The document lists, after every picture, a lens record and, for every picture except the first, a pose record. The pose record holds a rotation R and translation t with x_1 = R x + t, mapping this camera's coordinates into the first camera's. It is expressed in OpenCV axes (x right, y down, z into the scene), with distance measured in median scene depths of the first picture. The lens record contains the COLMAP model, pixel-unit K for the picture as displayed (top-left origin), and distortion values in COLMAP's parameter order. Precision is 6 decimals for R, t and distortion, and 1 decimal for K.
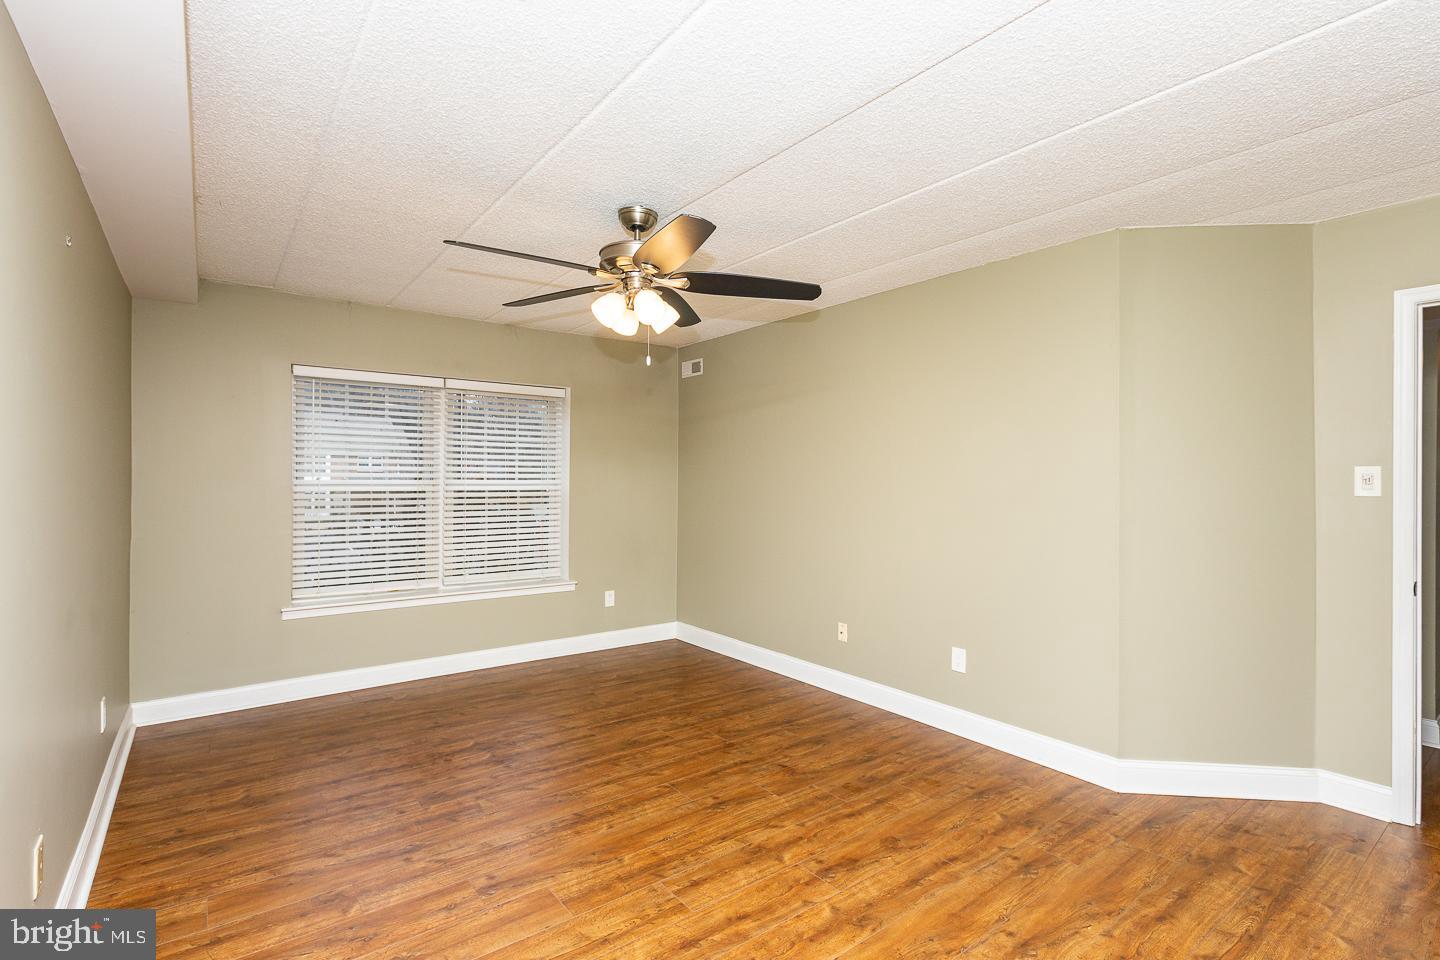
lens RADIAL K [[670.1, 0, 731.3], [0, 670.1, 479.1], [0, 0, 1]] dist [0.000736, 0.000097]
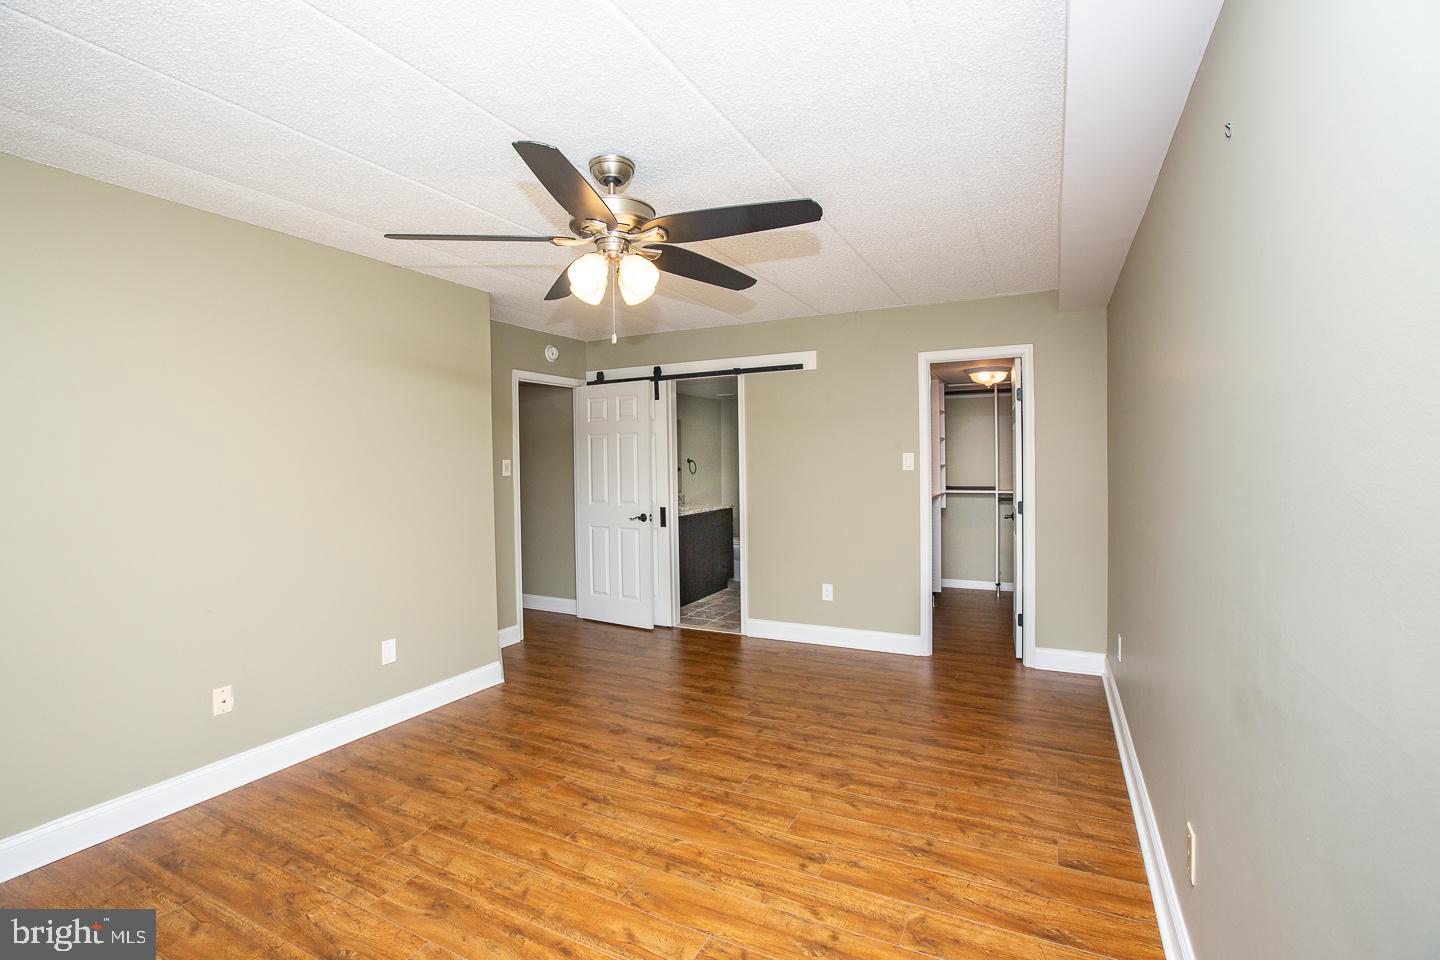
lens RADIAL K [[668.9, 0, 716.5], [0, 668.9, 473.4], [0, 0, 1]] dist [-0.067812, 0.032976]
pose [[-0.429866, -0.017843, 0.902716, -0.949523], [0.008043, 0.999689, 0.023590, -0.020761], [-0.902857, 0.017401, -0.429589, 1.226765]]
